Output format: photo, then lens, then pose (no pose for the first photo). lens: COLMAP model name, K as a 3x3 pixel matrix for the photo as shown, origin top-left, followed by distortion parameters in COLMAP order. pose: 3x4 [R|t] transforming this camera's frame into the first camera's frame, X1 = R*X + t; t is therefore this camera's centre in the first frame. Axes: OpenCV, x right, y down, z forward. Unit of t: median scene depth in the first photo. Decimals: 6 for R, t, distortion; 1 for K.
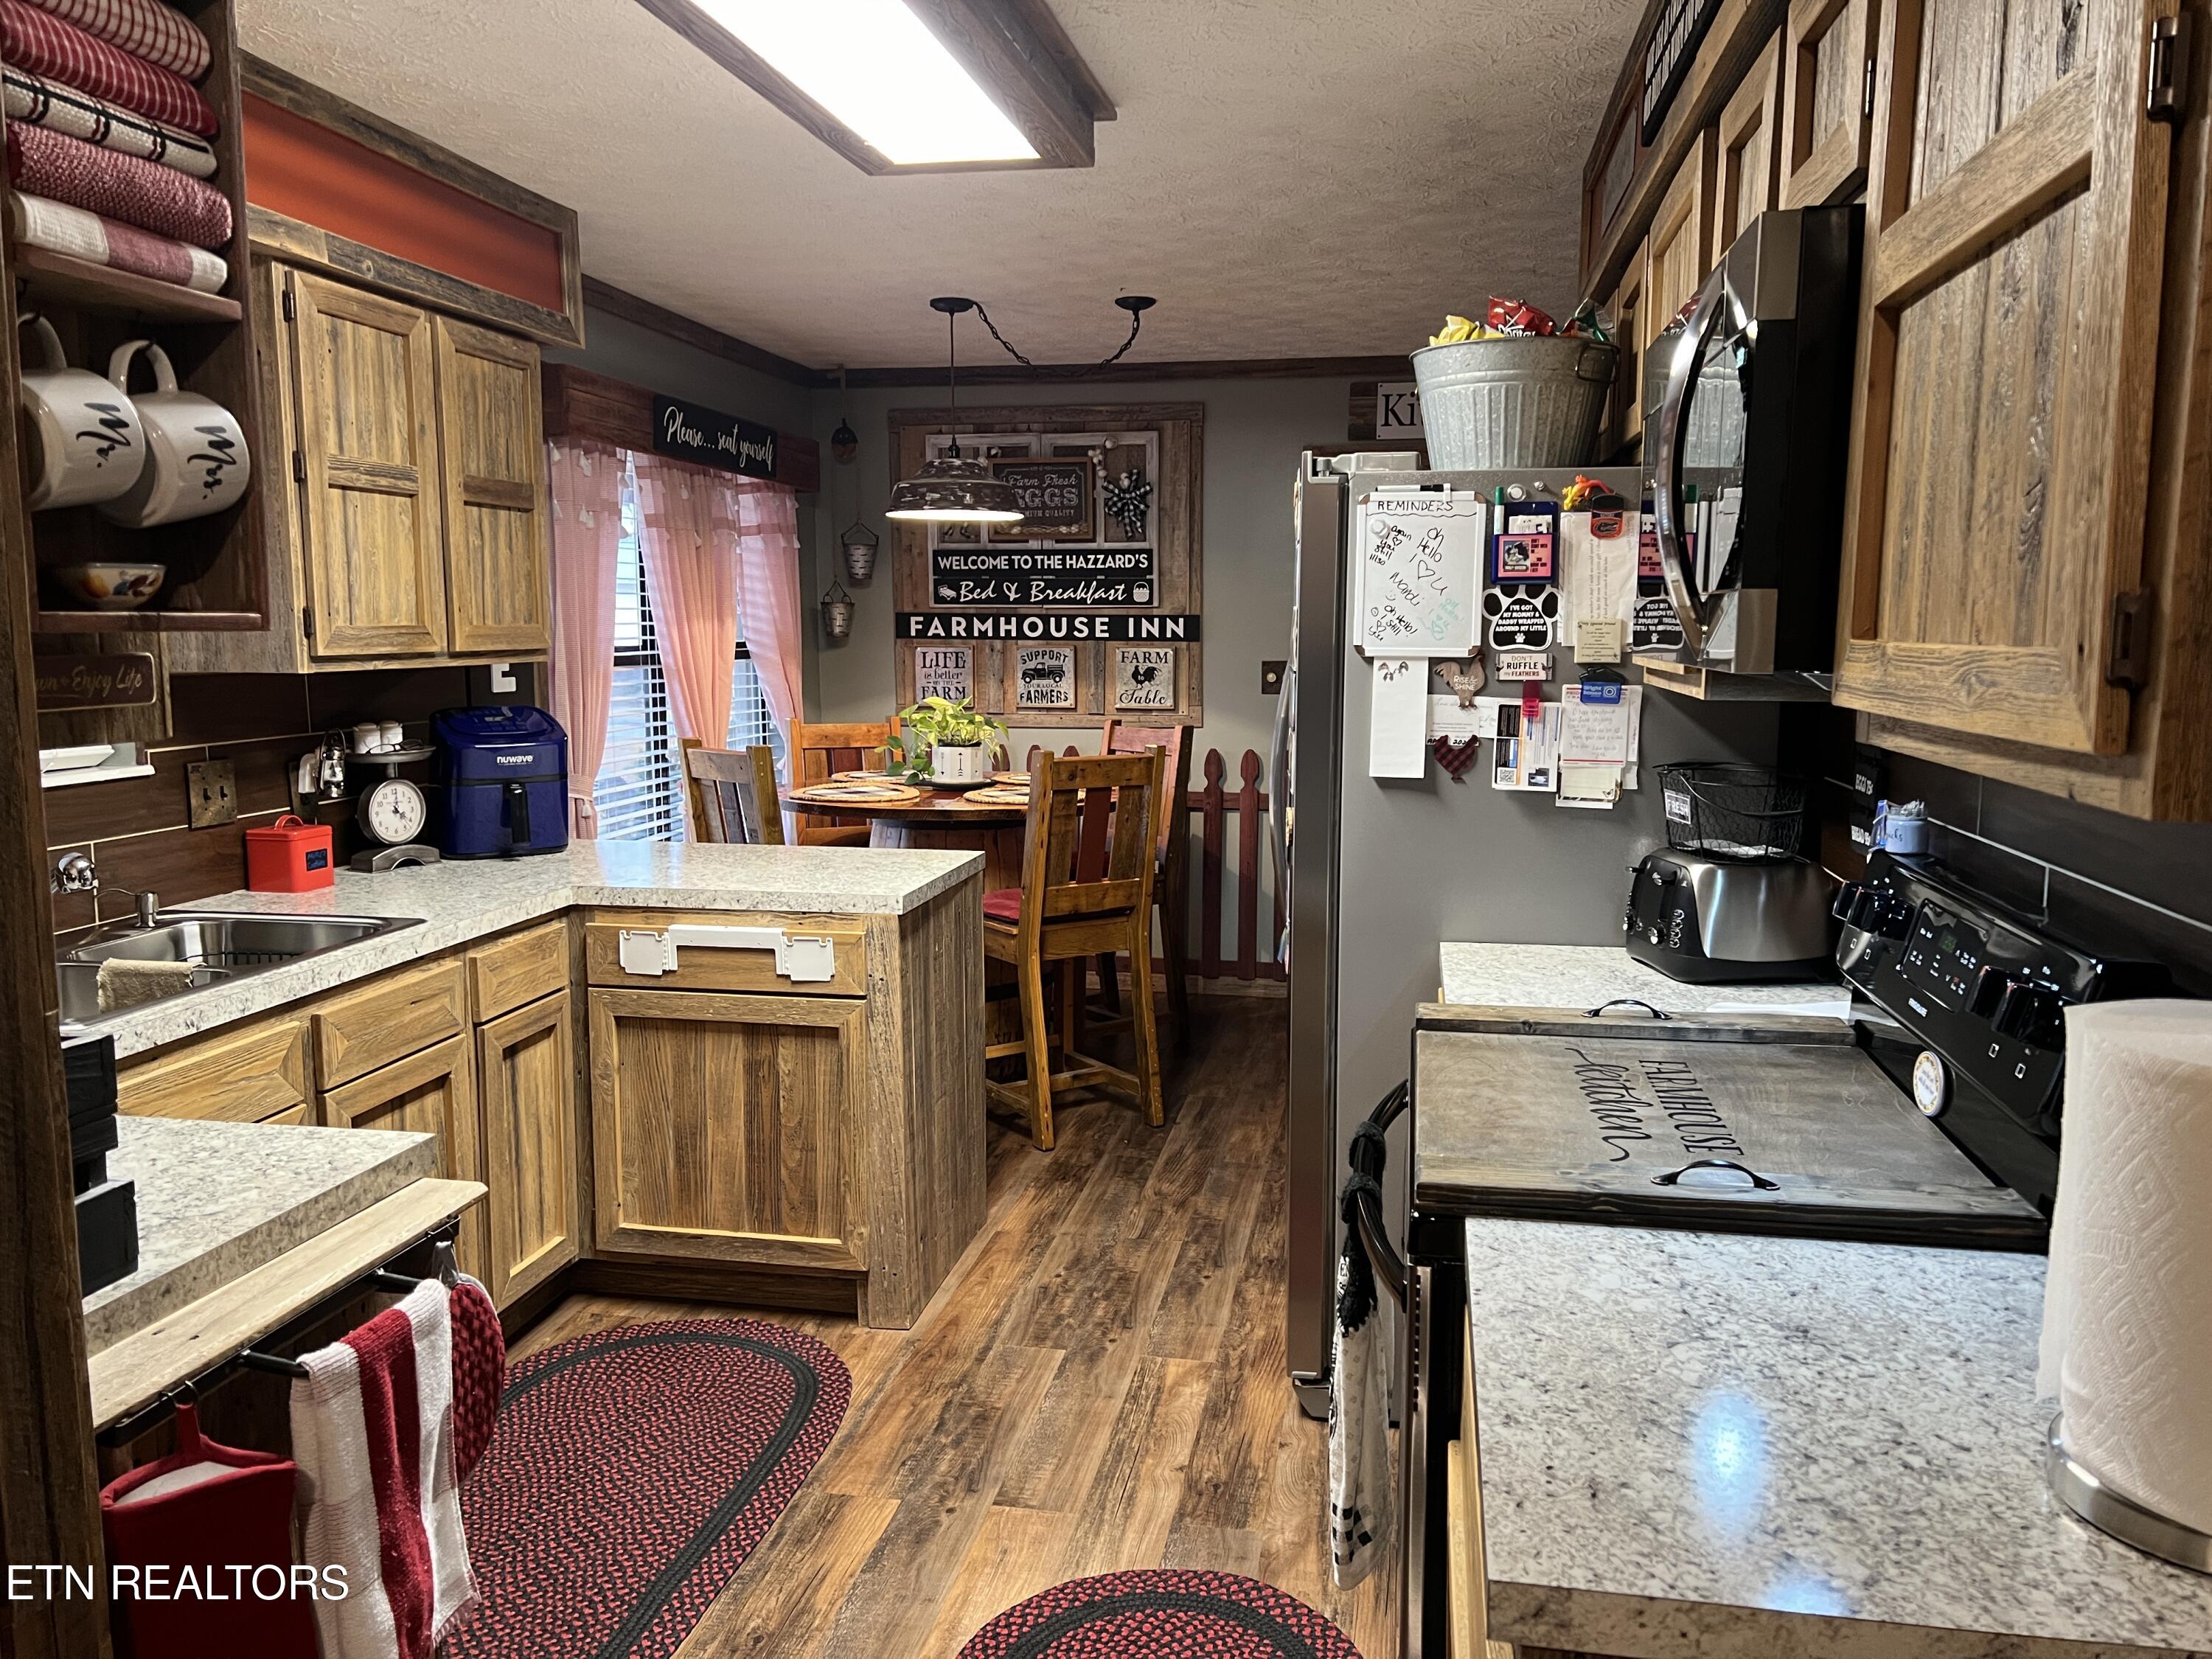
lens RADIAL K [[1666.9, 0, 1096.9], [0, 1666.9, 840.6], [0, 0, 1]] dist [0.070550, -0.078879]
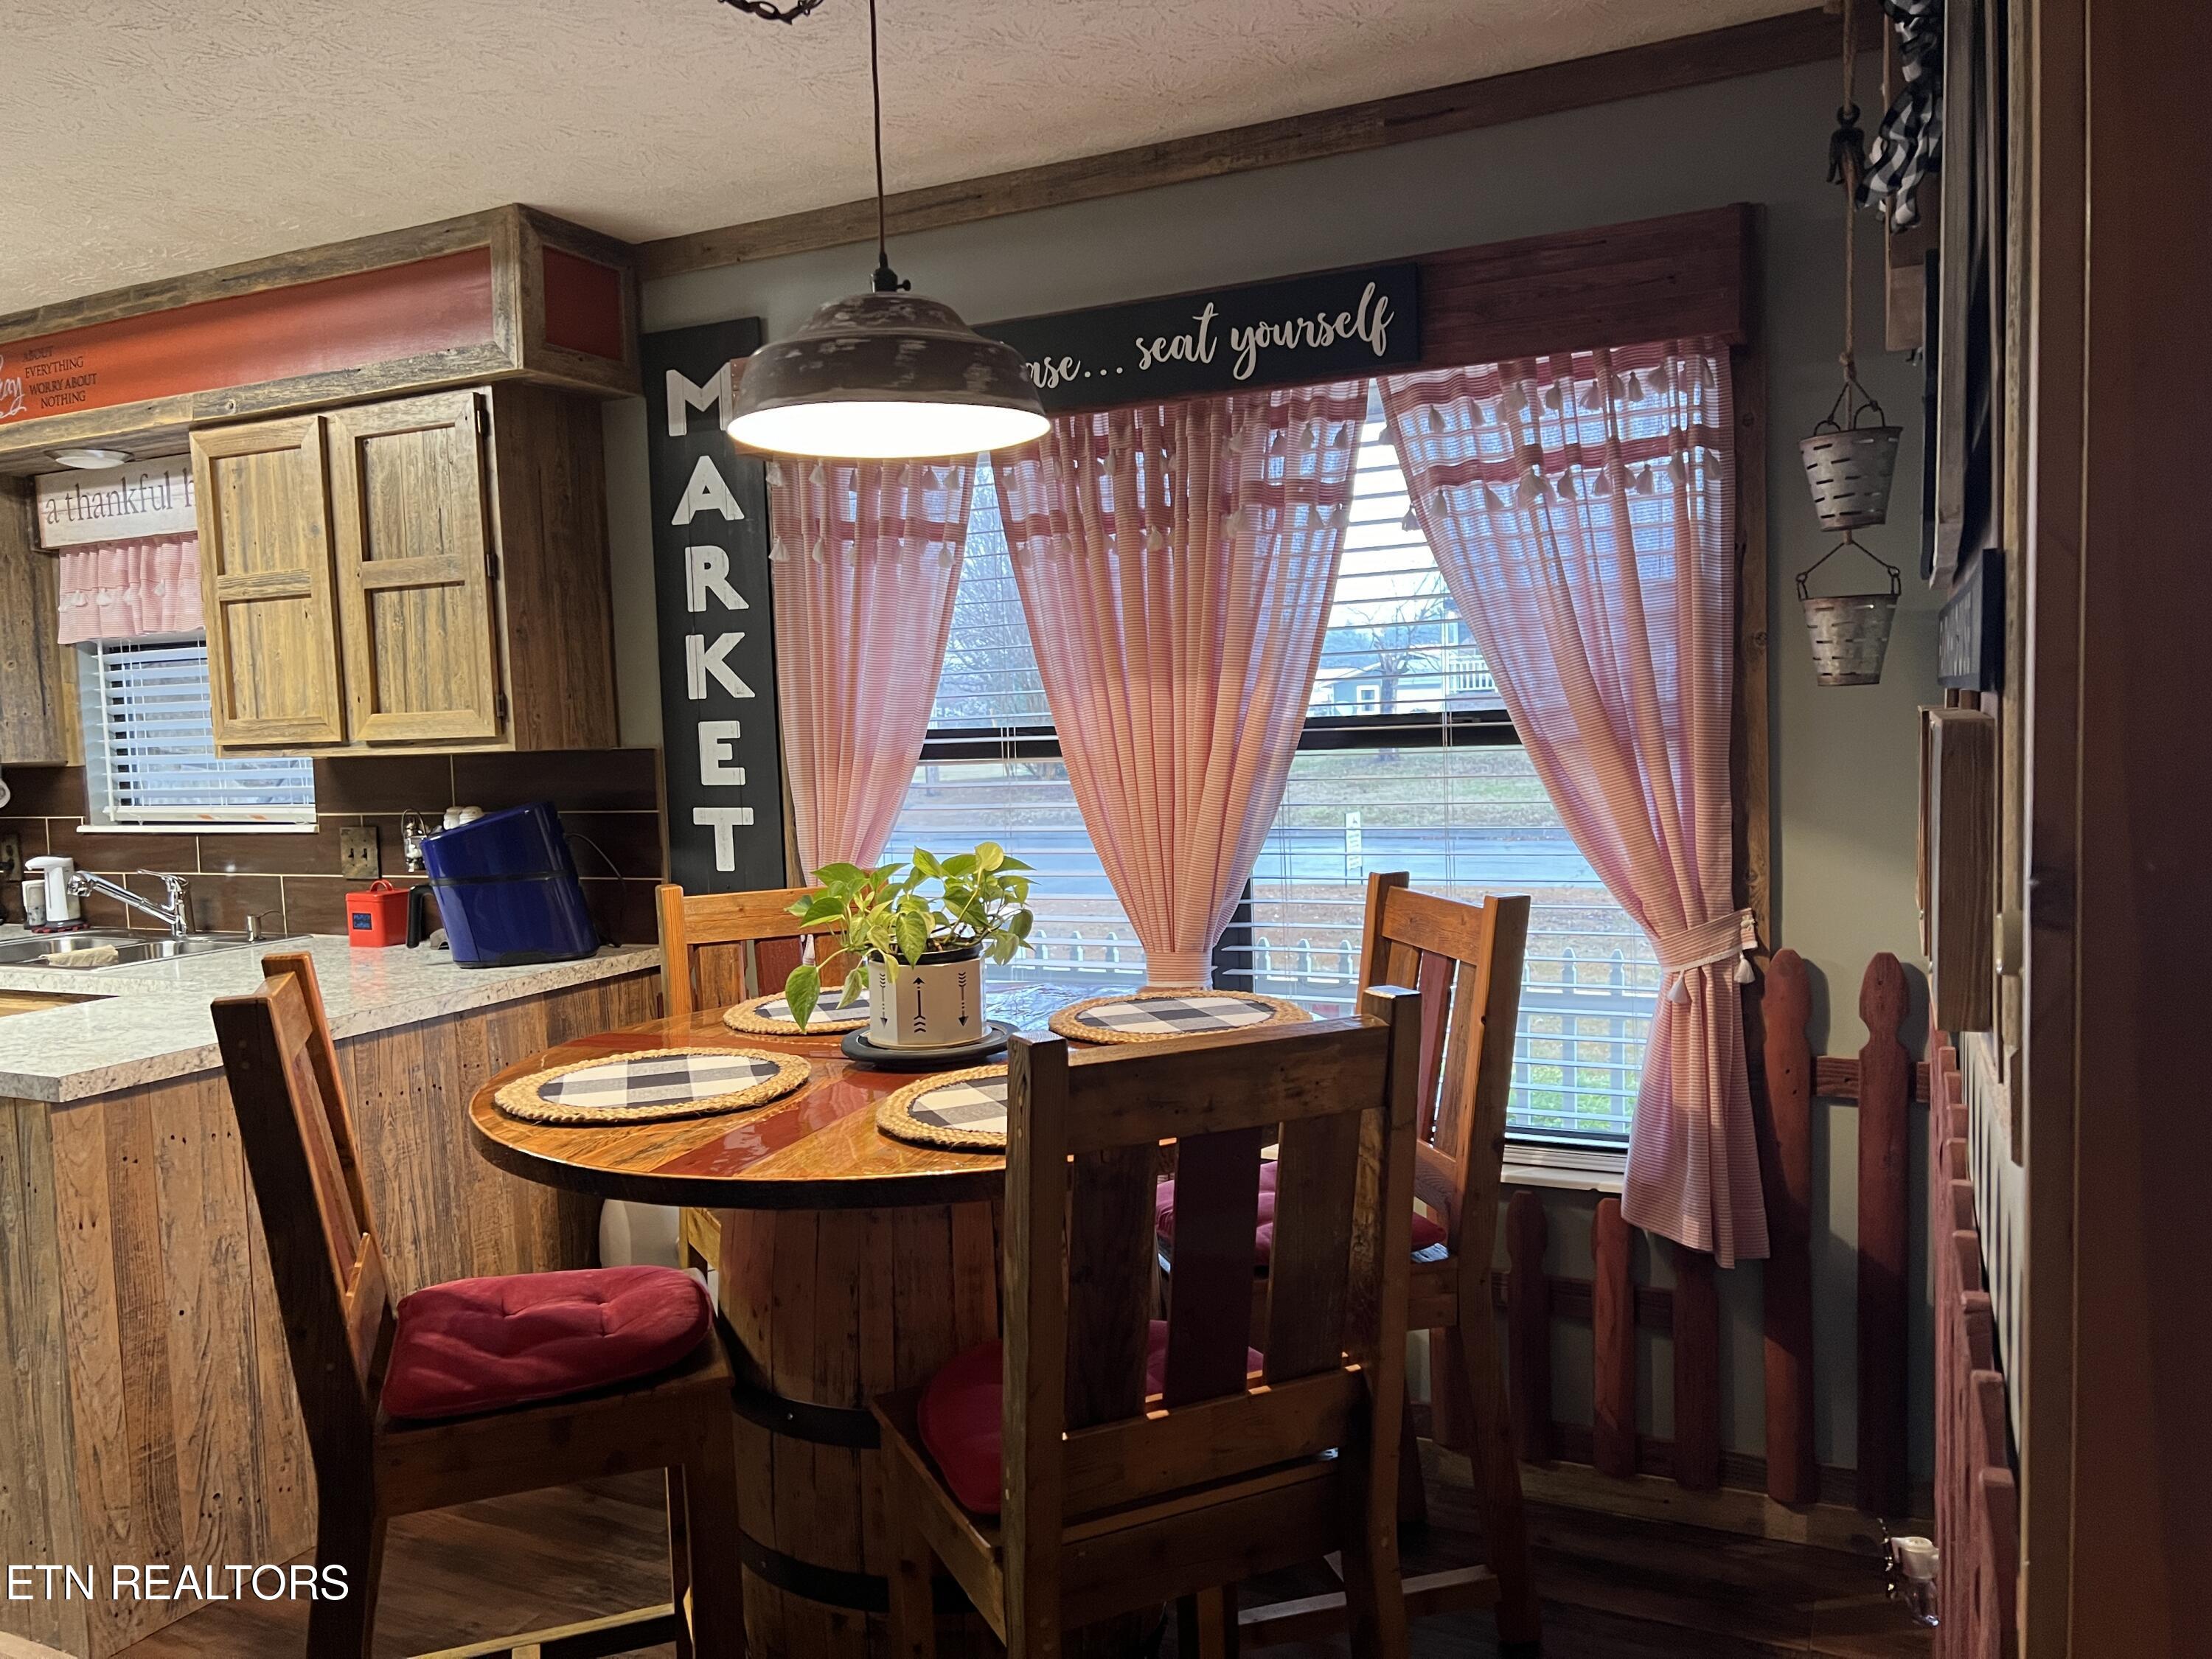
lens RADIAL K [[1666.9, 0, 1109.7], [0, 1666.9, 837.9], [0, 0, 1]] dist [0.070550, -0.078879]
pose [[-0.265092, 0.082171, -0.960715, 0.511413], [-0.091357, 0.989740, 0.109862, -0.224327], [0.959886, 0.116891, -0.254865, 1.836666]]
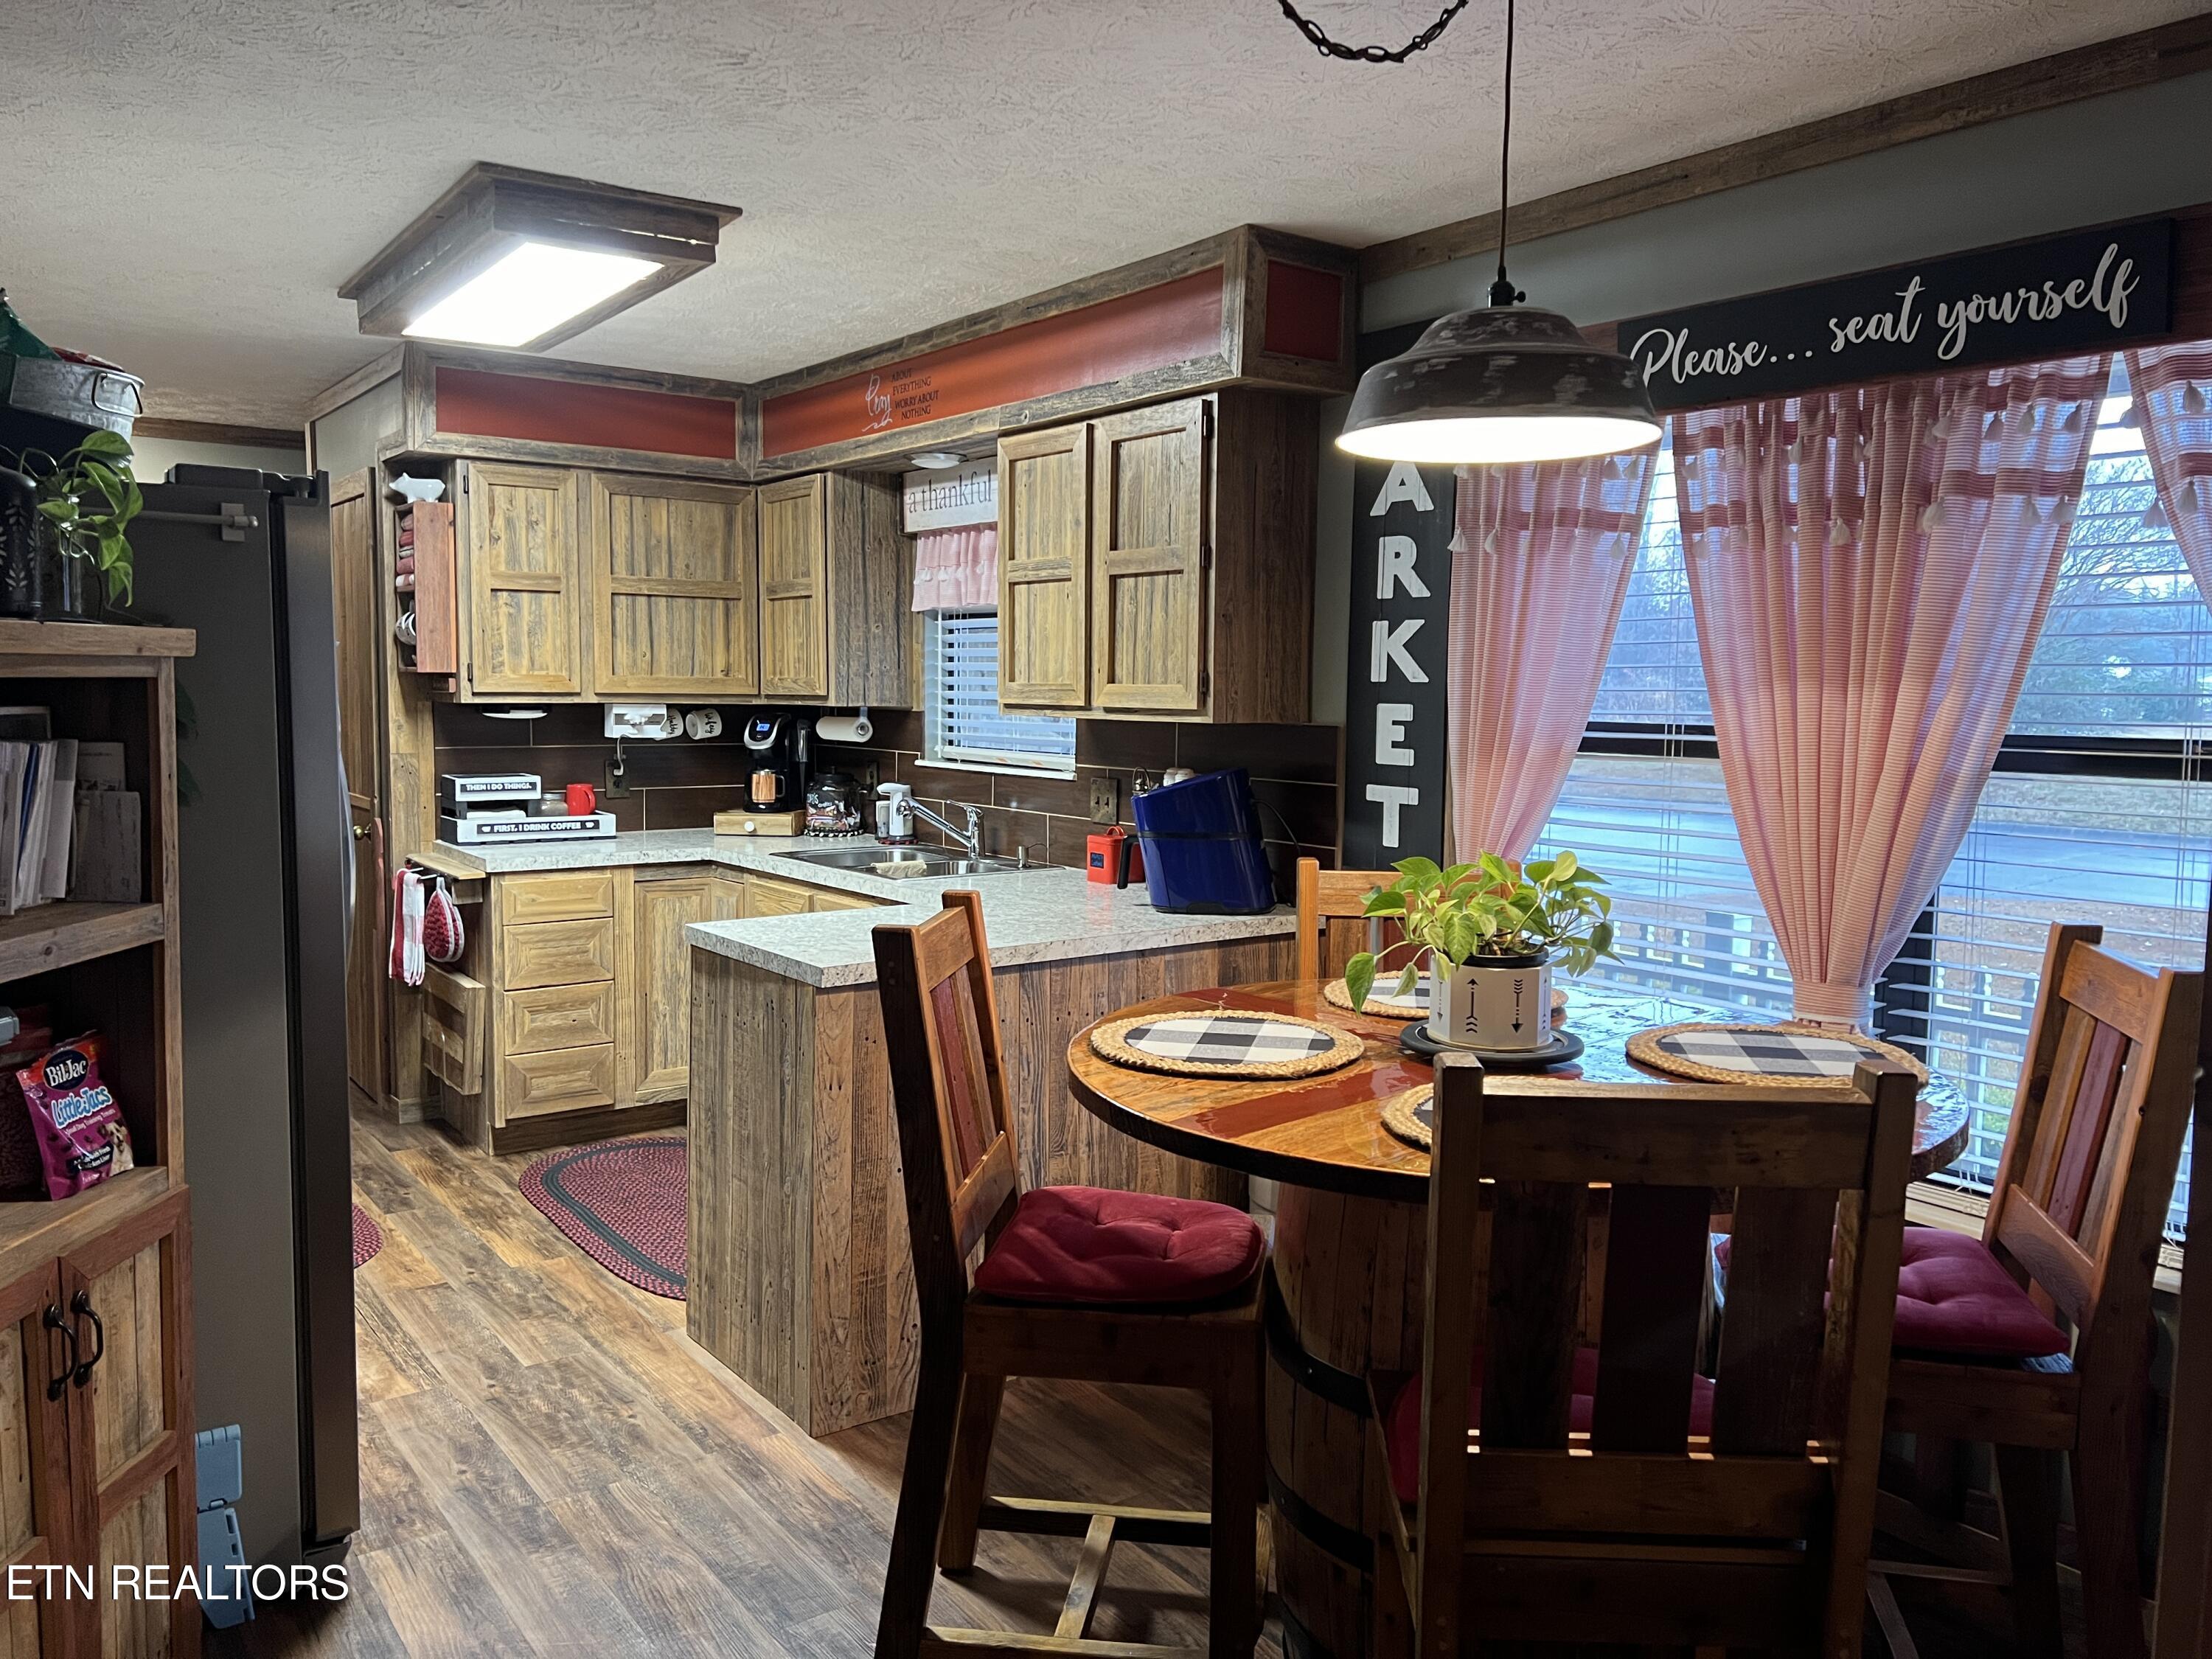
lens RADIAL K [[1666.9, 0, 1130.2], [0, 1666.9, 822.1], [0, 0, 1]] dist [0.070550, -0.078879]
pose [[-0.678787, 0.056937, -0.732125, 0.485691], [-0.105765, 0.979014, 0.174197, -0.256670], [0.726679, 0.195676, -0.658520, 1.939222]]
